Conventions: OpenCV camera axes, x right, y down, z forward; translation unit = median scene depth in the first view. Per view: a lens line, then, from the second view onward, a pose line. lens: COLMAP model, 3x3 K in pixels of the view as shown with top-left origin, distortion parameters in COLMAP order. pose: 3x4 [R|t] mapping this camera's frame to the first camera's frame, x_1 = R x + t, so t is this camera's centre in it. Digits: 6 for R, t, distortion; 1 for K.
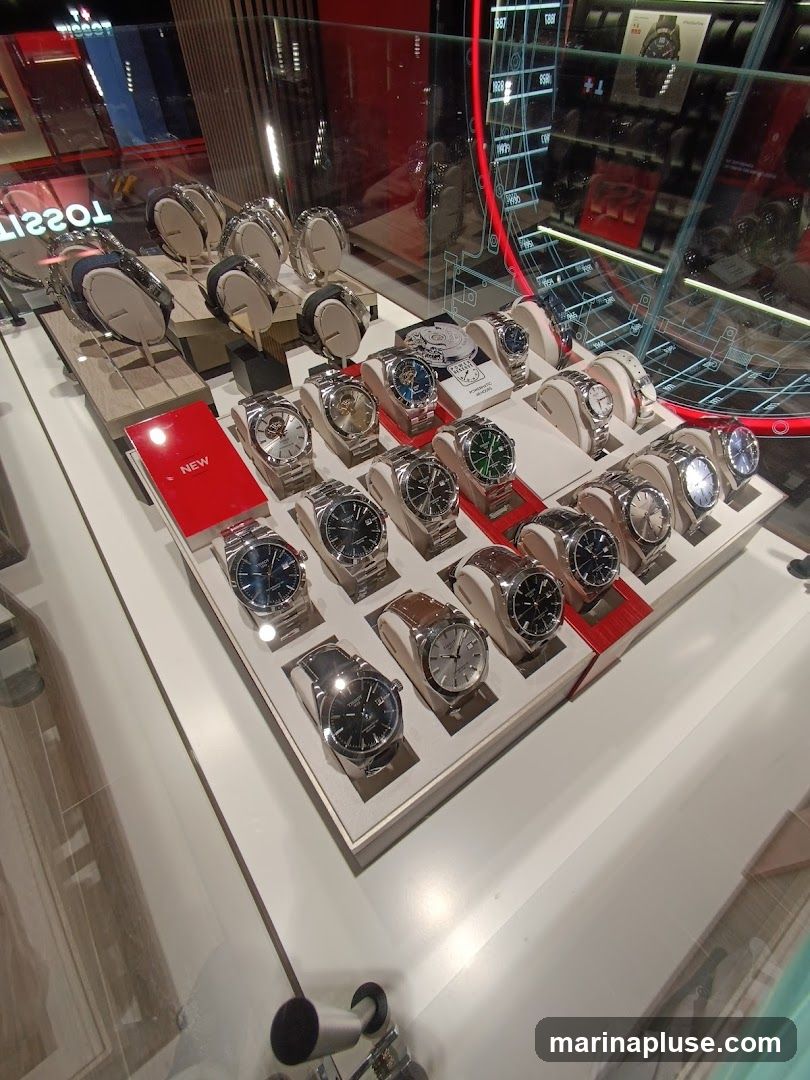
lens RADIAL K [[489.3, 0, 377.8], [0, 489.3, 544.7], [0, 0, 1]] dist [0.000580, 0.001103]
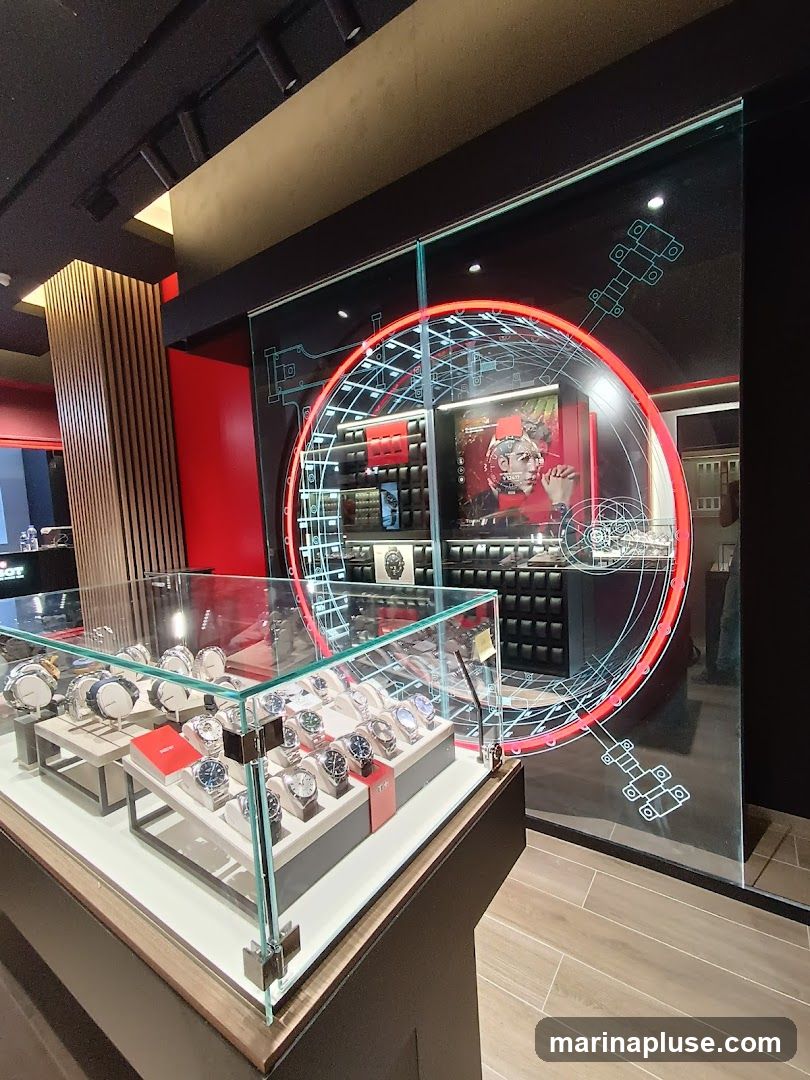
lens RADIAL K [[489.3, 0, 401.4], [0, 489.3, 540.3], [0, 0, 1]] dist [0.000580, 0.001103]
pose [[0.938401, -0.057650, 0.340704, -0.052913], [0.287461, 0.677386, -0.677137, 0.488951], [-0.191751, 0.733365, 0.652232, -0.631393]]
